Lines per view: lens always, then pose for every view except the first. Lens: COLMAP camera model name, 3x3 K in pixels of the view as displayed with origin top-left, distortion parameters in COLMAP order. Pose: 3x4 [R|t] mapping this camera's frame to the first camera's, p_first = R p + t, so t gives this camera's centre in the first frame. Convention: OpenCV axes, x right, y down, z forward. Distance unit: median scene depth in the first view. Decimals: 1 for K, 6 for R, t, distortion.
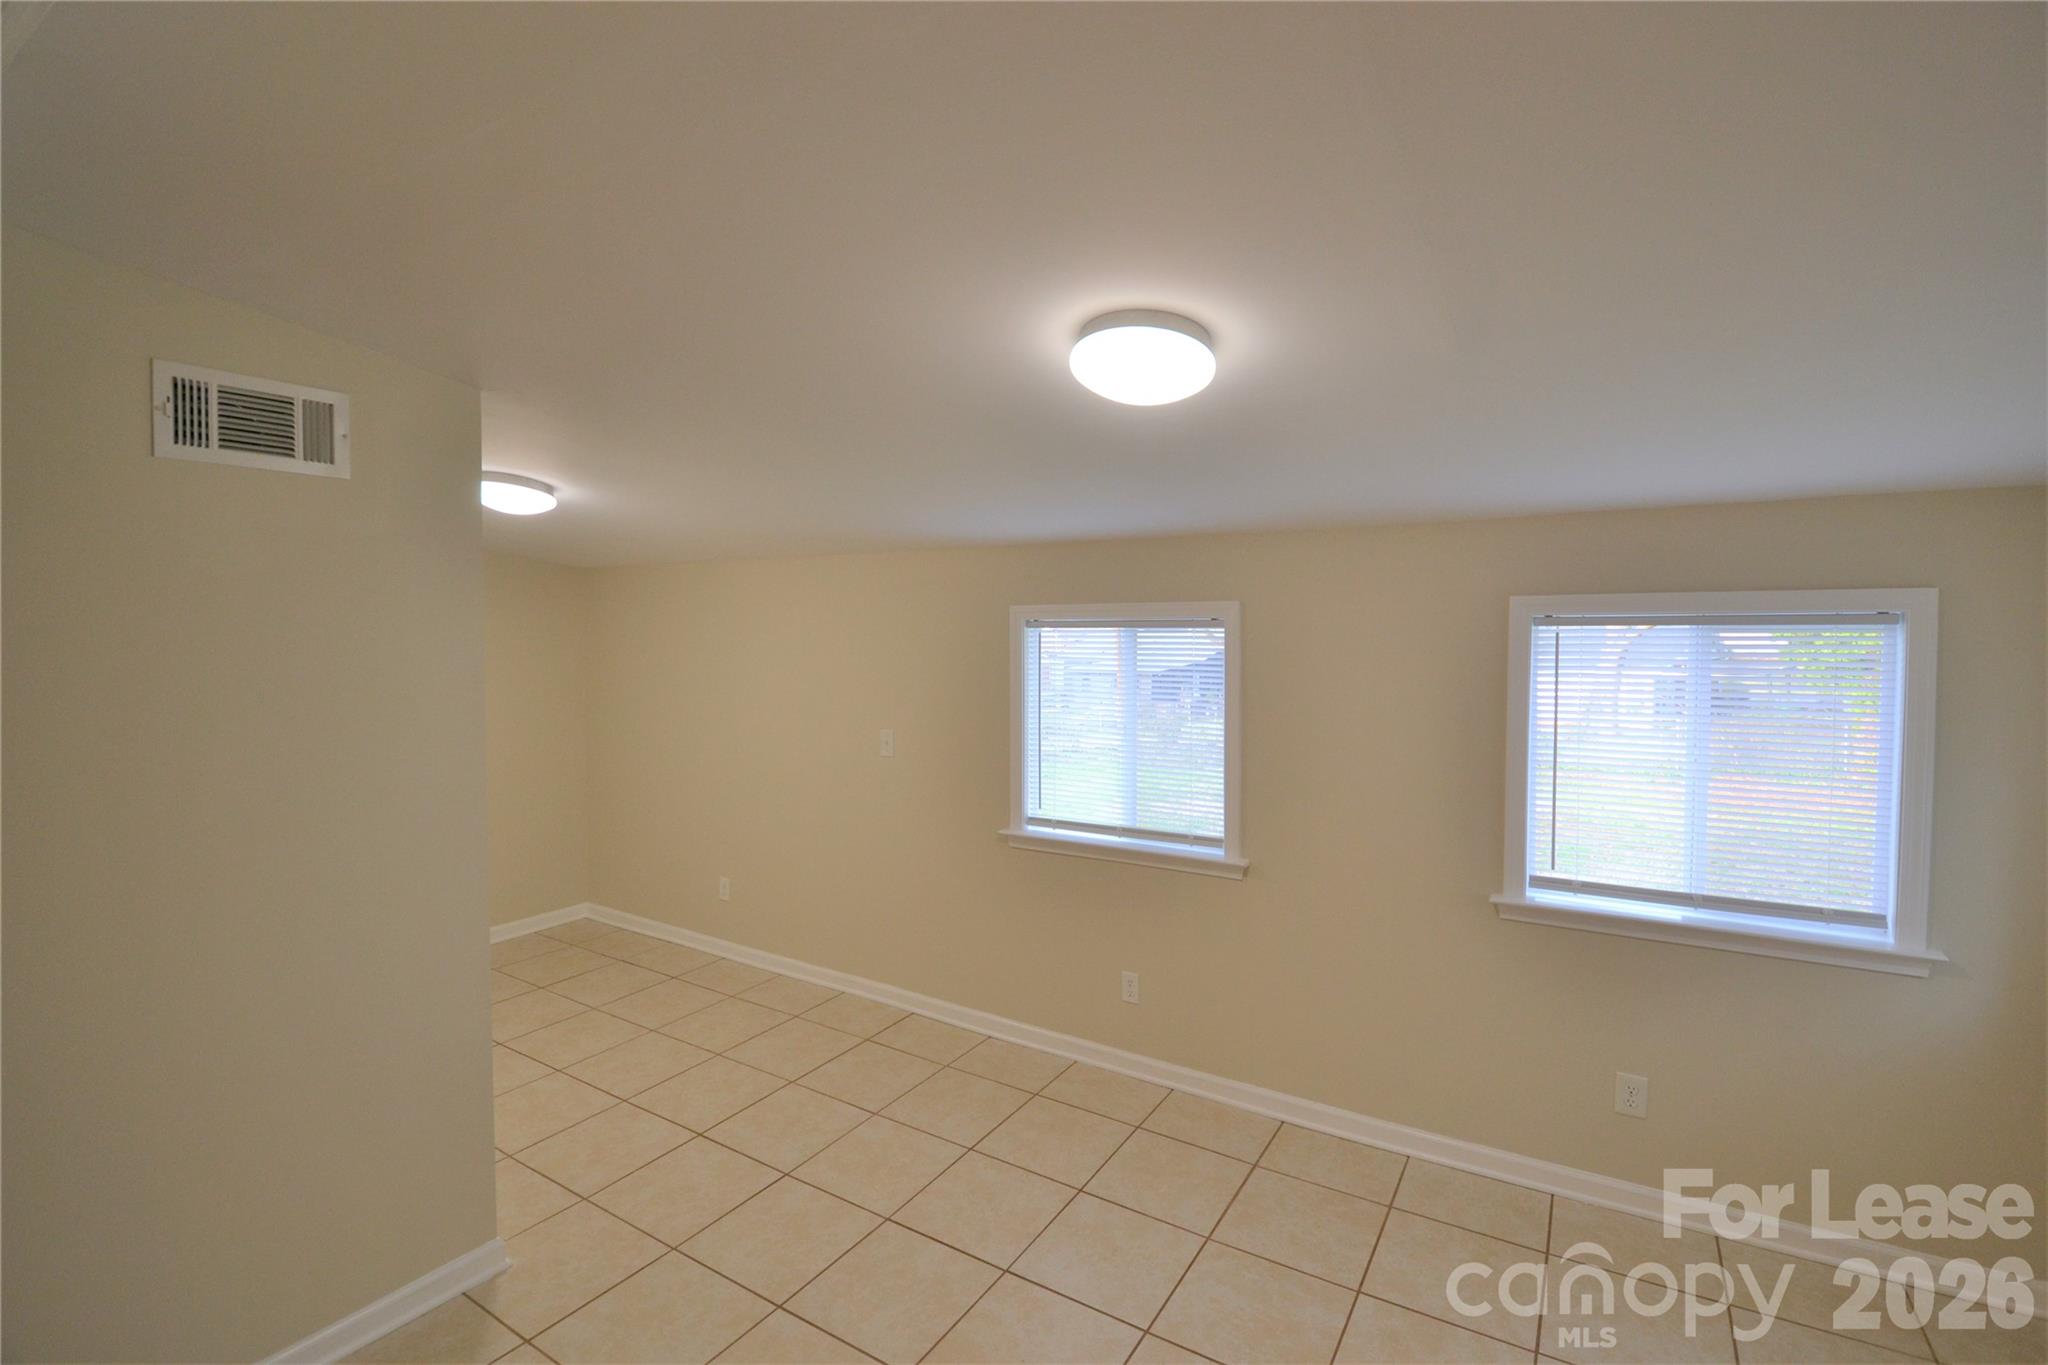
lens RADIAL K [[910.7, 0, 1046.3], [0, 910.7, 668.0], [0, 0, 1]] dist [0.003626, -0.015986]
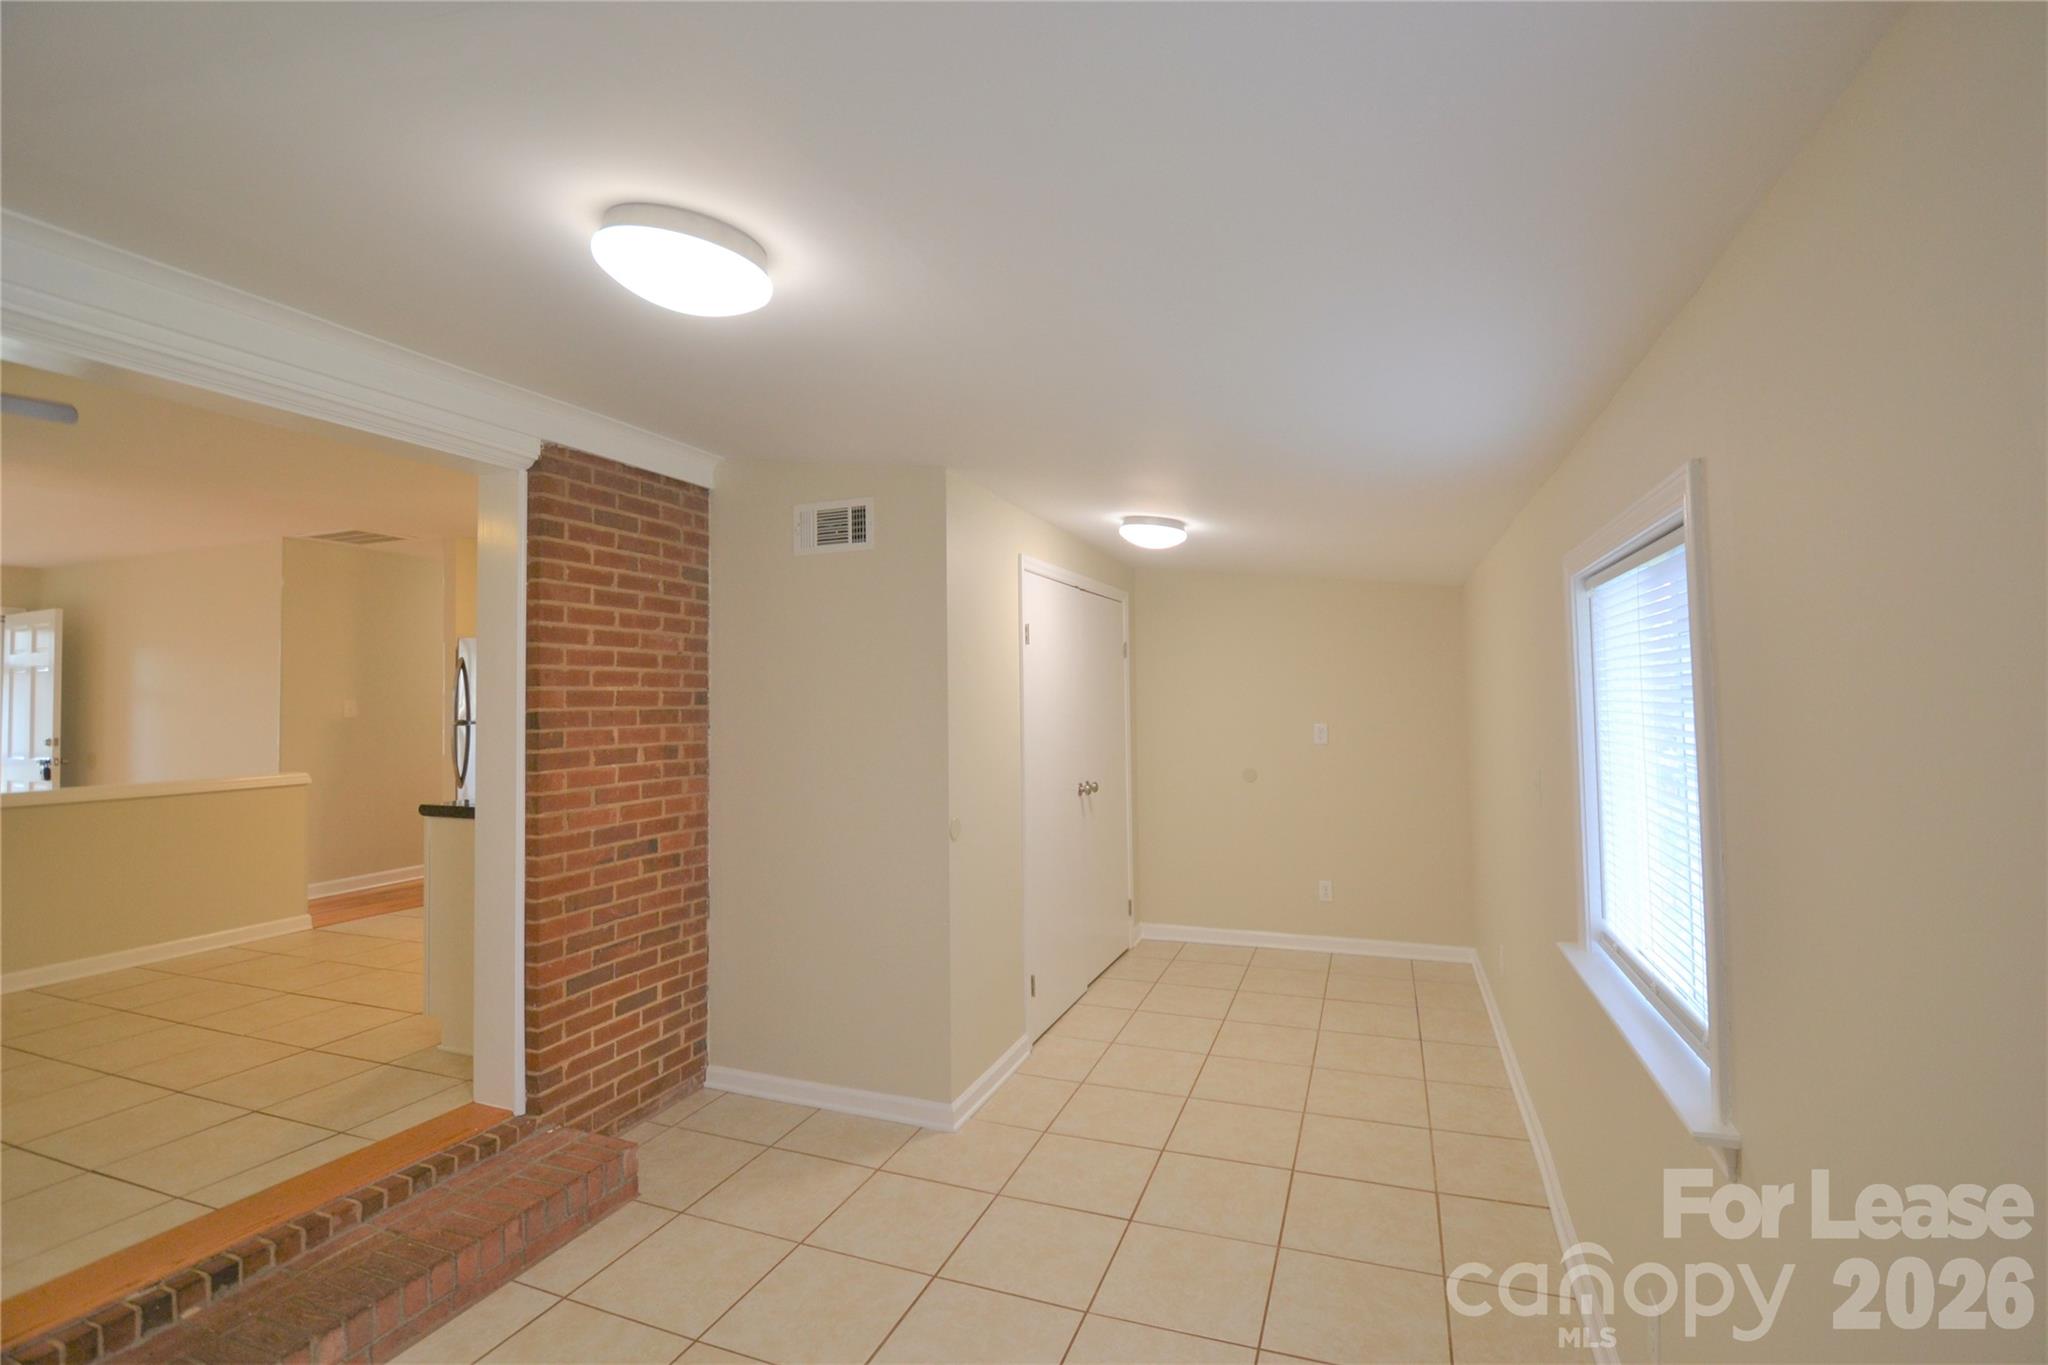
lens RADIAL K [[910.7, 0, 1046.3], [0, 910.7, 668.0], [0, 0, 1]] dist [0.003626, -0.015986]
pose [[0.220320, -0.021589, -0.975189, 0.749775], [-0.034346, 0.998963, -0.029875, 0.031168], [0.974823, 0.040076, 0.219350, 0.845023]]
